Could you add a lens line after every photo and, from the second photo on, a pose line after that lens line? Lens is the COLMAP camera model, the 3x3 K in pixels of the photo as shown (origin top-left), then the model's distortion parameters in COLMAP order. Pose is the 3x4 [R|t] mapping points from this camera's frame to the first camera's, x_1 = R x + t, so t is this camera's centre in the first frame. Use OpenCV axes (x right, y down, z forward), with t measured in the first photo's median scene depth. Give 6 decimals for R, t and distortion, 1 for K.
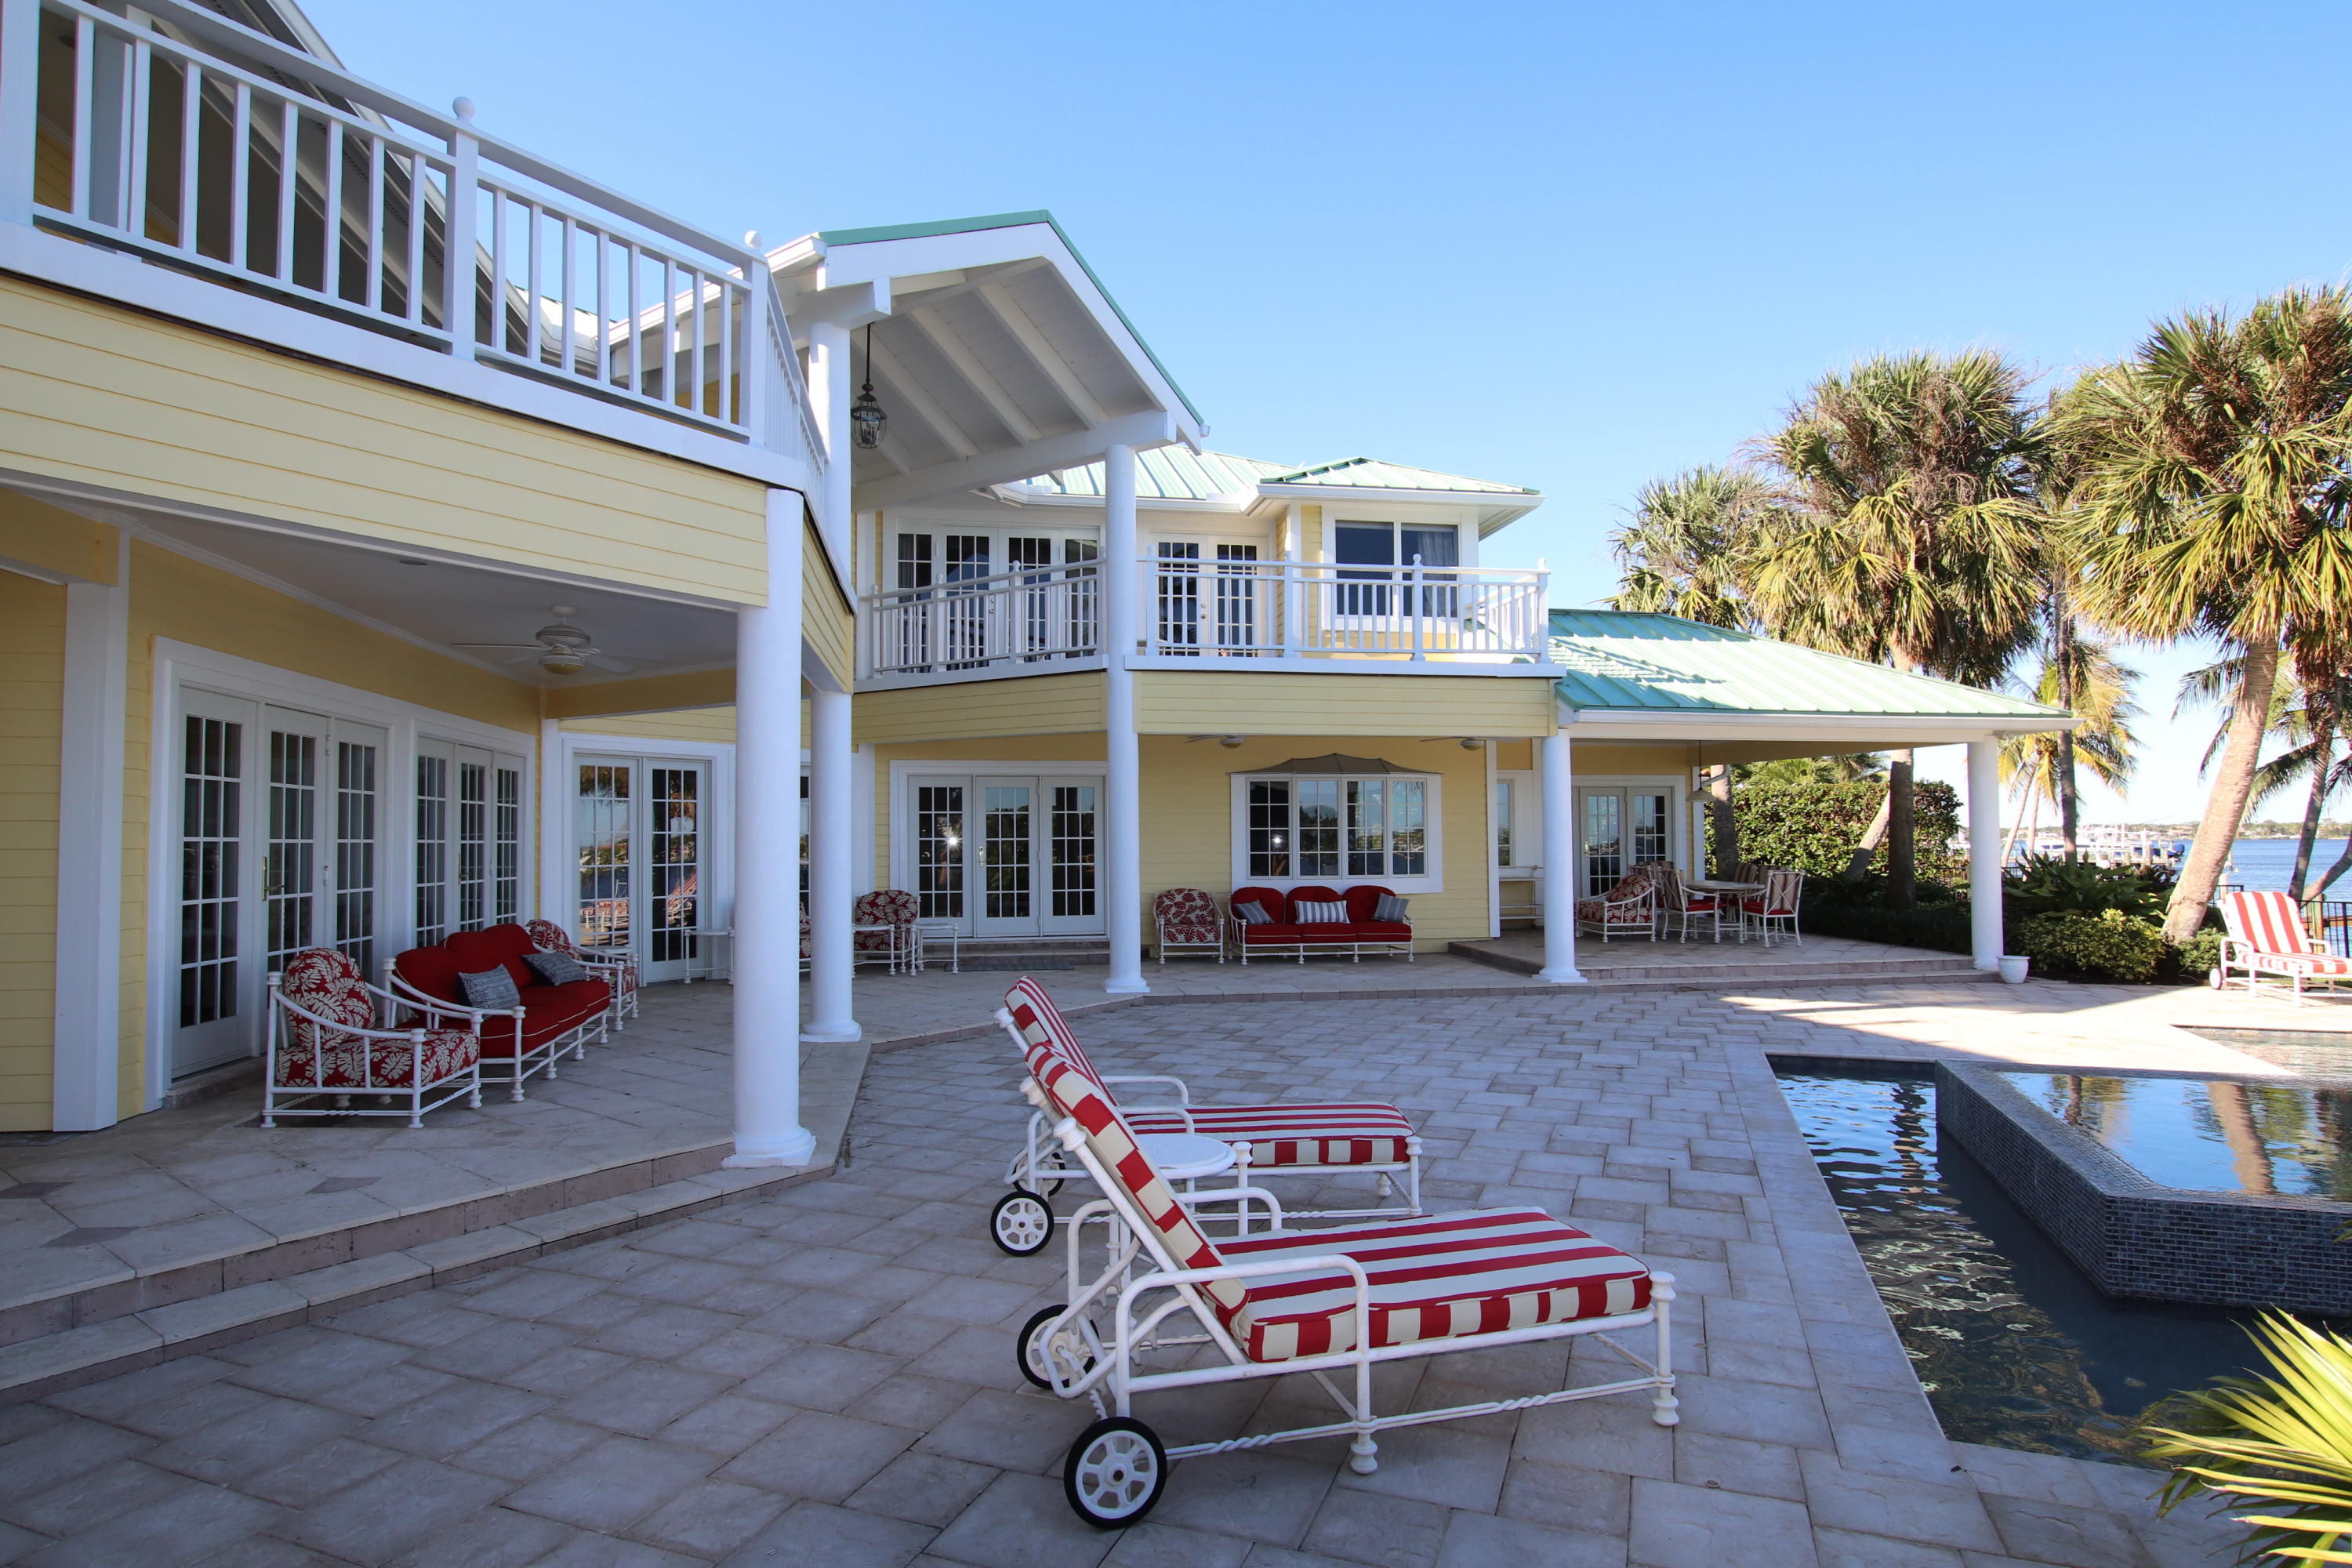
lens RADIAL K [[1252.7, 0, 1174.3], [0, 1252.7, 798.9], [0, 0, 1]] dist [-0.038112, 0.009516]
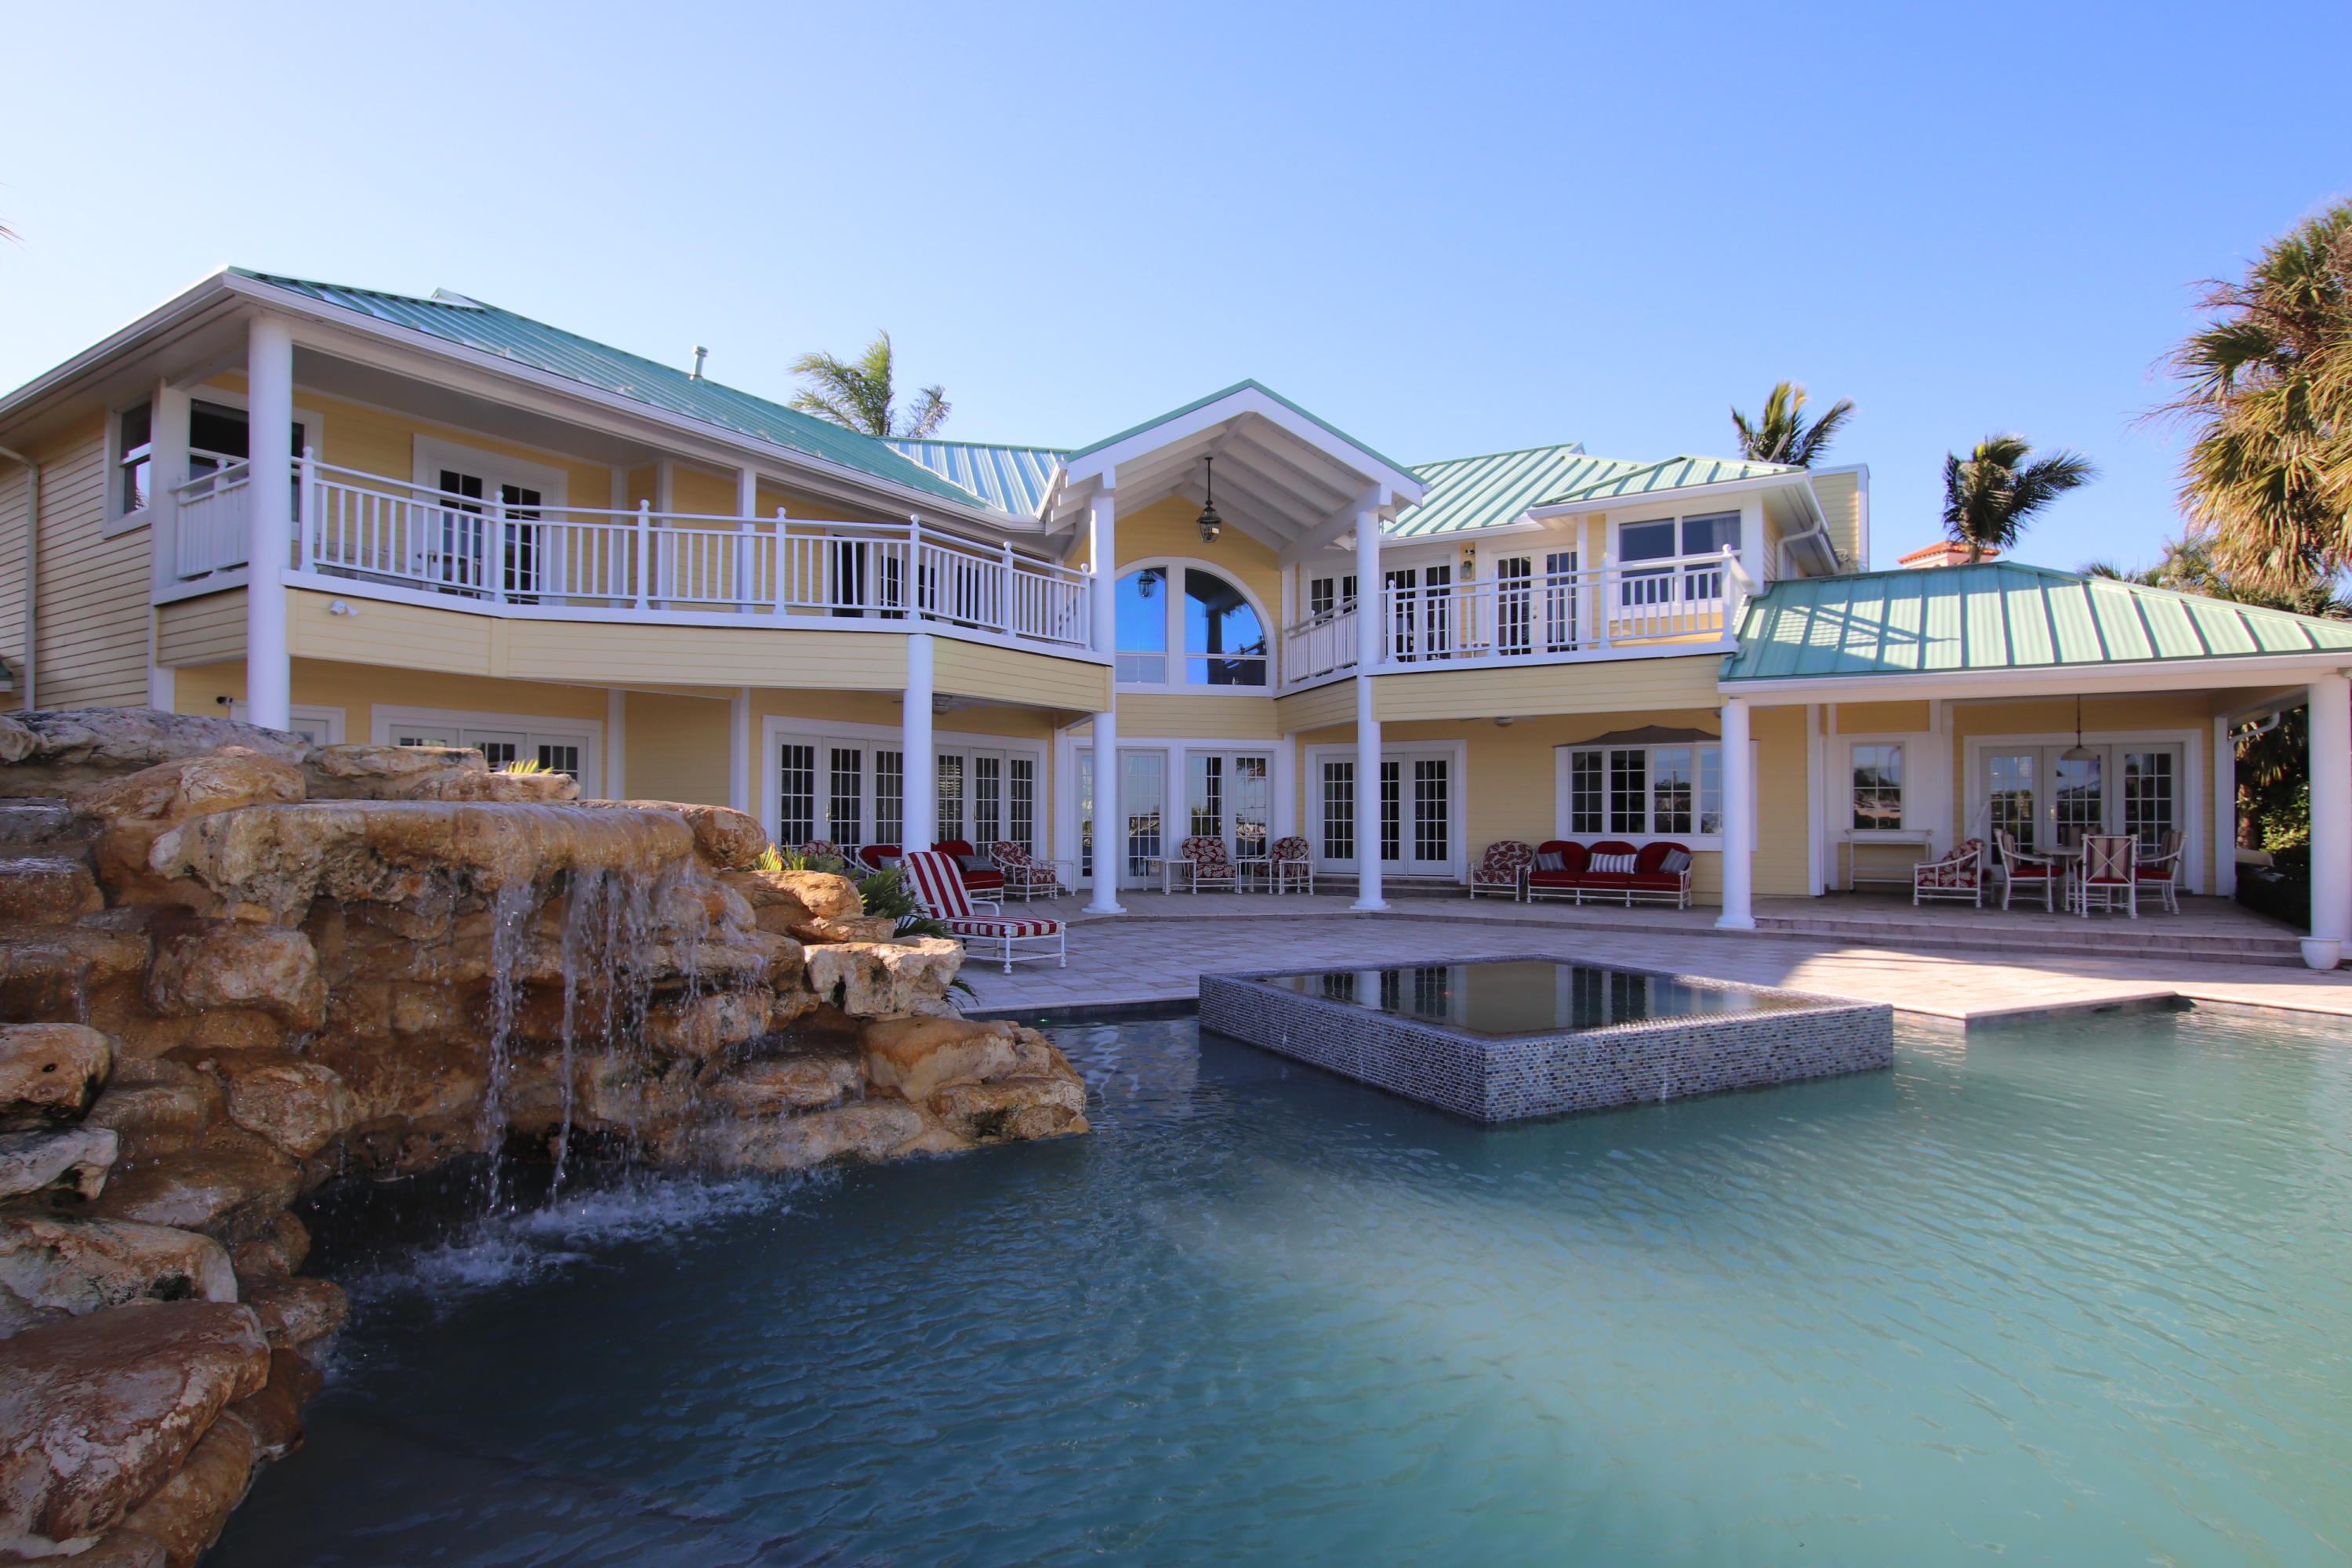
lens RADIAL K [[1252.7, 0, 1176.7], [0, 1252.7, 798.5], [0, 0, 1]] dist [-0.038112, 0.009516]
pose [[0.742997, -0.001809, -0.669292, 0.591032], [0.016783, 0.999732, 0.015929, 0.004732], [0.669084, -0.023068, 0.742829, -0.131841]]
